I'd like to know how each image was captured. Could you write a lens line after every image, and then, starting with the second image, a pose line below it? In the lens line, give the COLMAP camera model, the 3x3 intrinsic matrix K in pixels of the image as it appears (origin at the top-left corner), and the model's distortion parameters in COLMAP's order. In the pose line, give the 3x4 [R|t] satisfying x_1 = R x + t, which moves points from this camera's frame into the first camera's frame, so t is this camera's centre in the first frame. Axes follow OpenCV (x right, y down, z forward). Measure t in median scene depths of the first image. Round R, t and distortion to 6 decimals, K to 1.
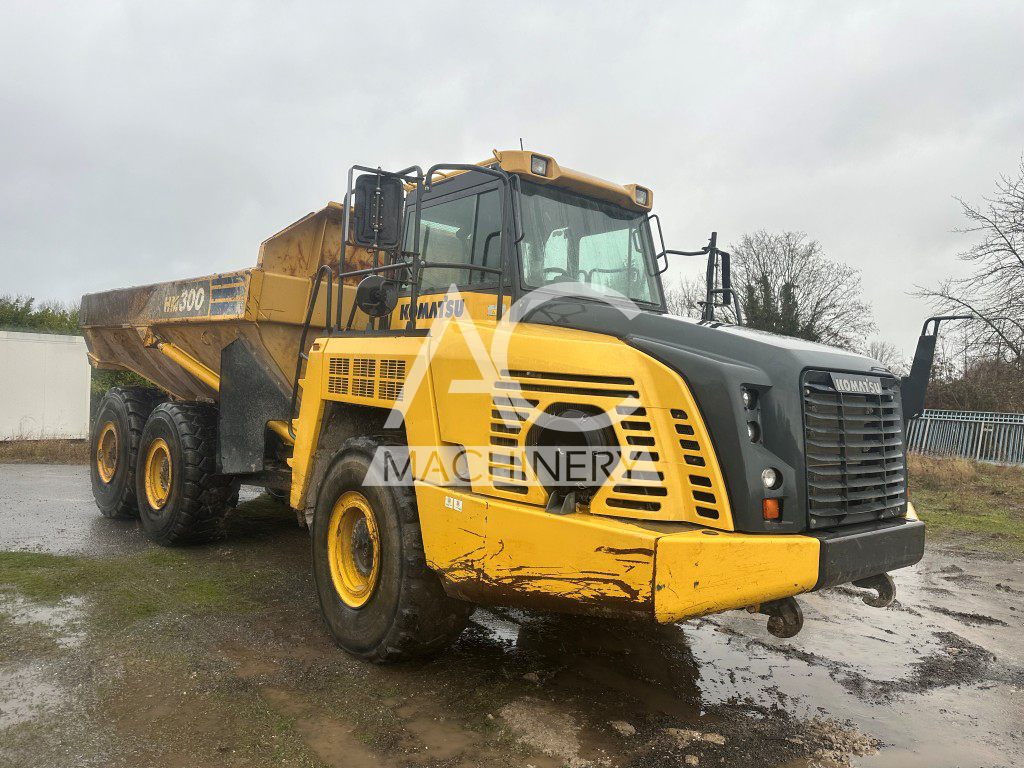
lens RADIAL K [[700.7, 0, 512.0], [0, 700.7, 384.0], [0, 0, 1]] dist [0.087894, -0.102964]
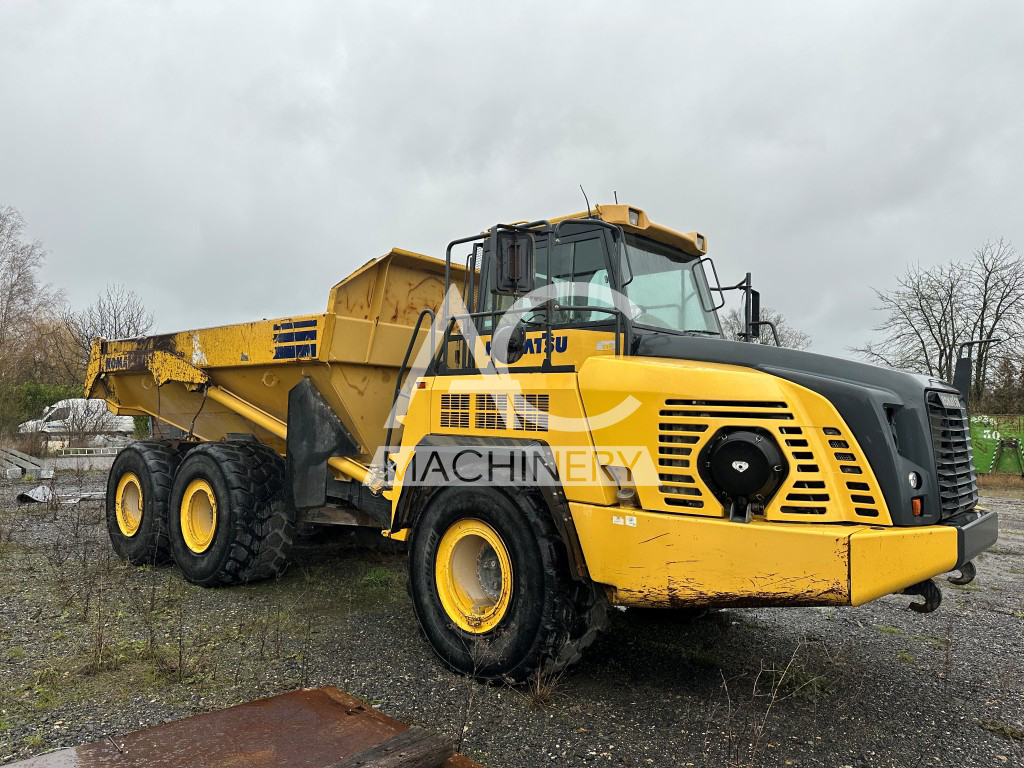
lens RADIAL K [[700.7, 0, 512.0], [0, 700.7, 384.0], [0, 0, 1]] dist [0.087894, -0.102964]
pose [[0.988257, -0.036752, 0.148312, -0.442091], [0.042819, 0.998363, -0.037920, -0.013277], [-0.146675, 0.043825, 0.988213, -0.100536]]
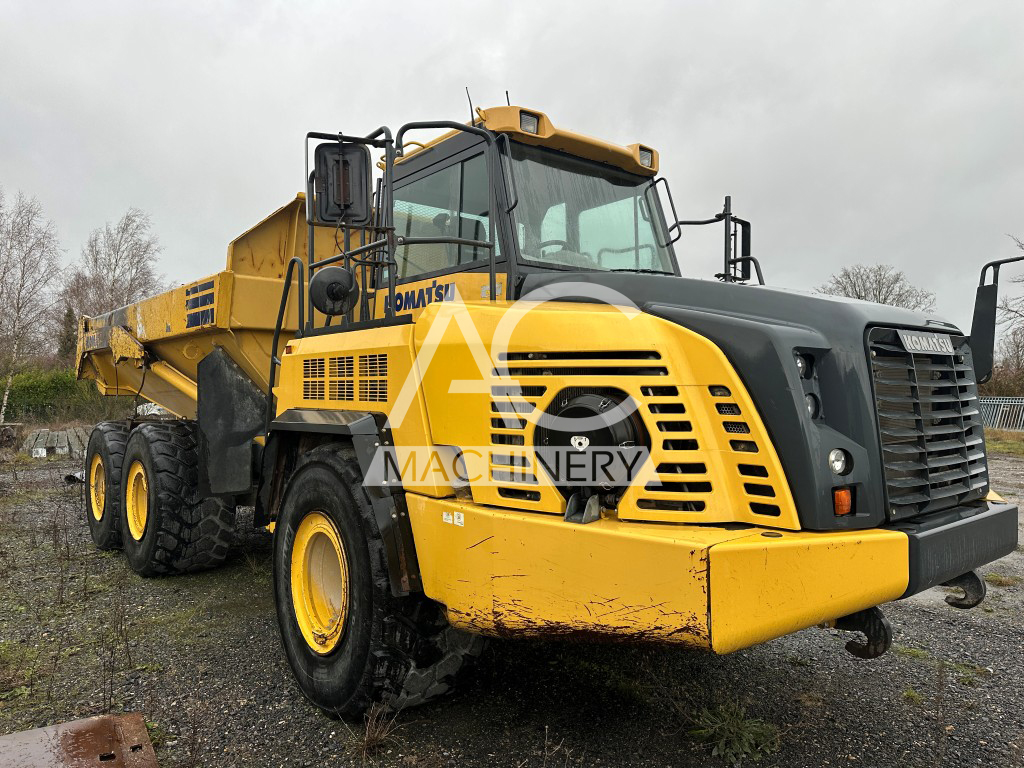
lens RADIAL K [[700.7, 0, 512.0], [0, 700.7, 384.0], [0, 0, 1]] dist [0.087894, -0.102964]
pose [[0.997808, -0.065843, -0.006615, 0.003803], [0.065757, 0.997759, -0.012406, 0.028028], [0.007417, 0.011944, 0.999901, 0.172781]]
